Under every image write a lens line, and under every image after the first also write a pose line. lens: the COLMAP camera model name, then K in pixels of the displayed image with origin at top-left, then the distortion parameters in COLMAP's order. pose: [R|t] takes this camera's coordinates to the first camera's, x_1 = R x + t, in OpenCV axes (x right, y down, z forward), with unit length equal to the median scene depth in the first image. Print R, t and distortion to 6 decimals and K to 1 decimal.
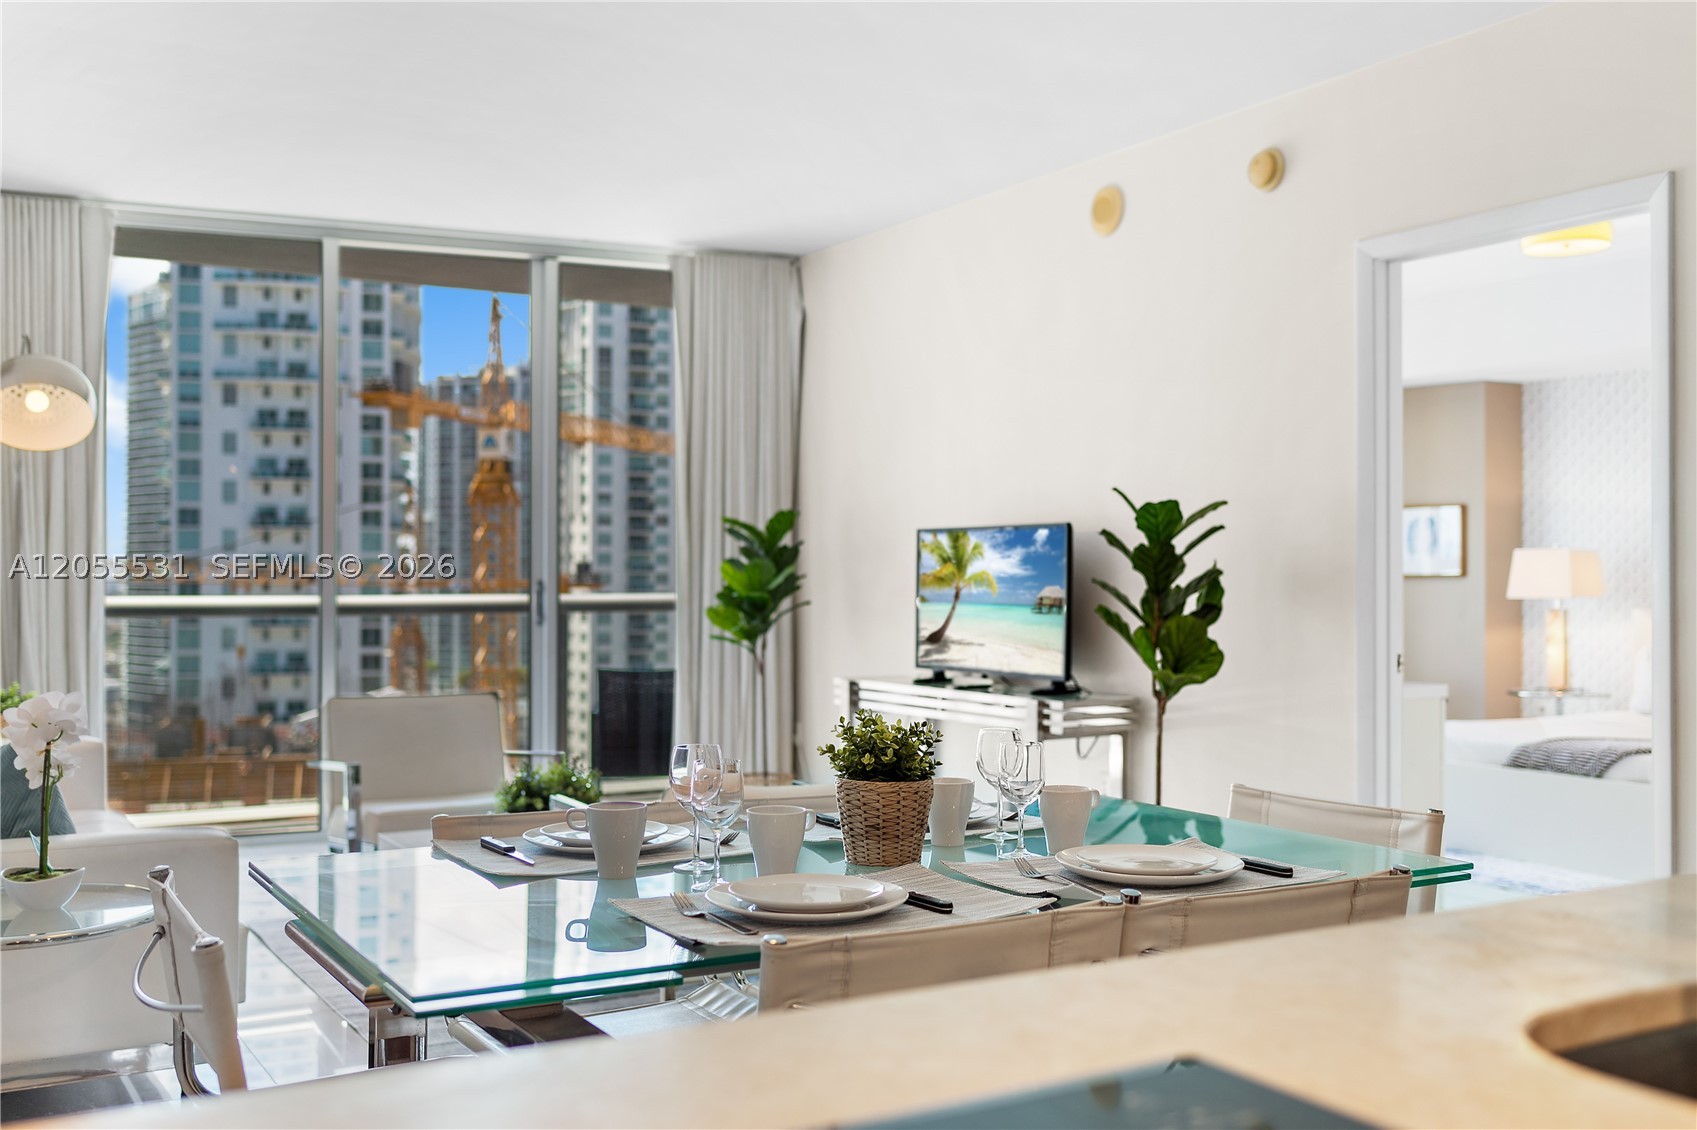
lens RADIAL K [[1655.7, 0, 848.5], [0, 1655.7, 565.0], [0, 0, 1]] dist [0.010918, -0.001244]
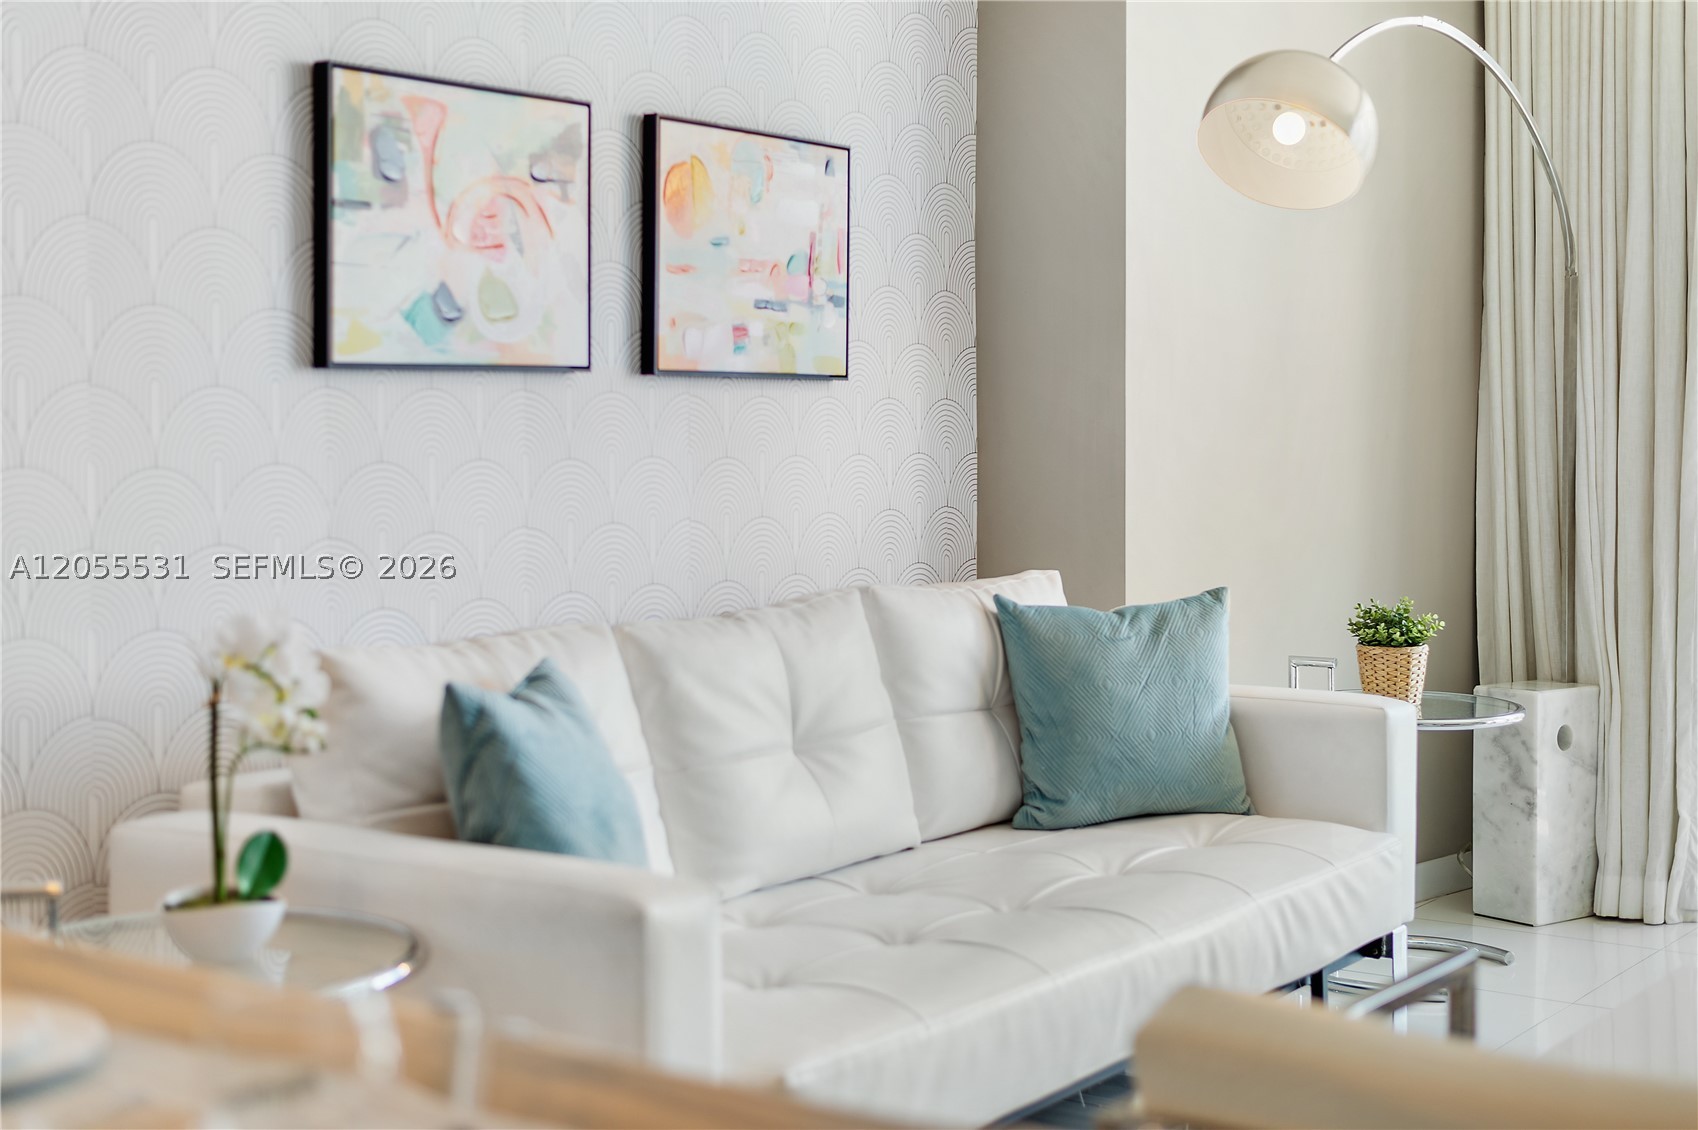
lens RADIAL K [[2494.6, 0, 848.5], [0, 2494.6, 455.3], [0, 0, 1]] dist [0.032307, 0.042358]
pose [[0.429217, 0.016708, -0.903047, 0.186958], [0.001450, 0.999815, 0.019188, 0.001210], [0.903200, -0.009545, 0.429113, 0.334176]]
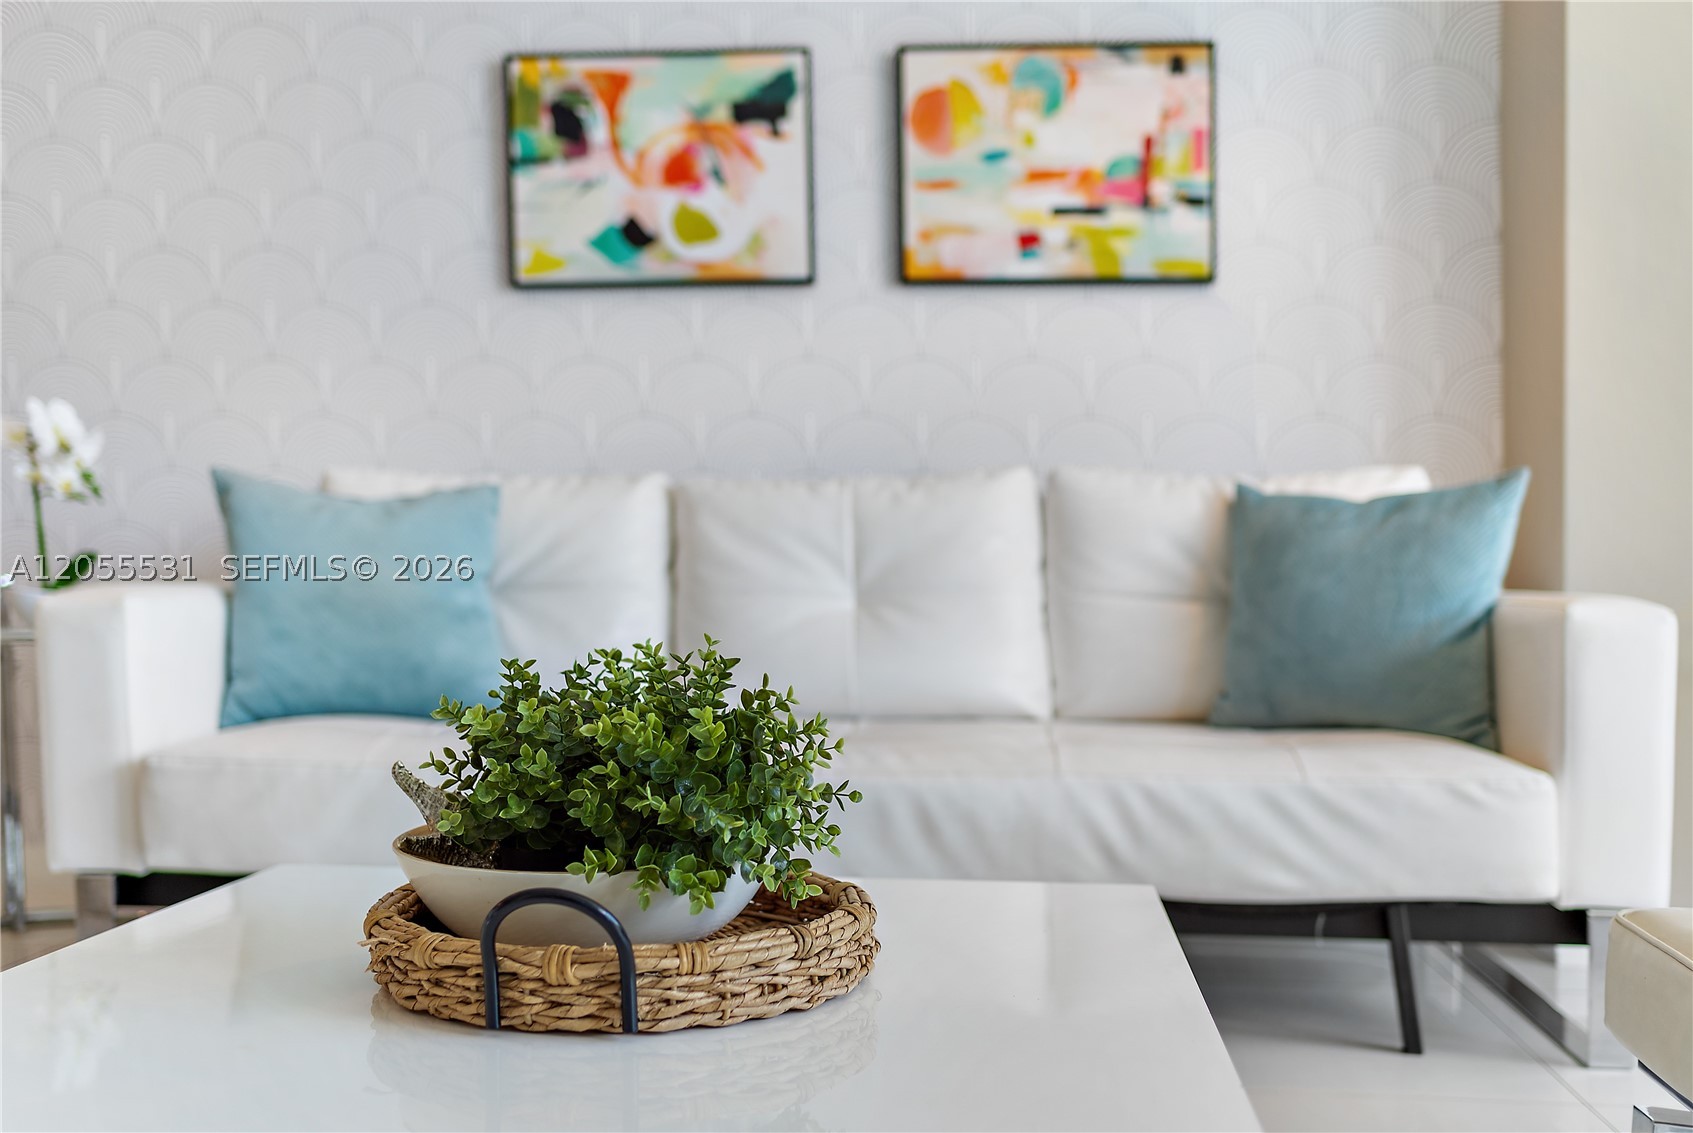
lens RADIAL K [[1667.8, 0, 852.6], [0, 1667.8, 651.0], [0, 0, 1]] dist [0.012866, 0.013059]
pose [[-0.574282, 0.033920, -0.817955, 0.006688], [-0.000968, 0.999112, 0.042112, 0.073110], [0.818657, 0.024976, -0.573739, 0.796222]]
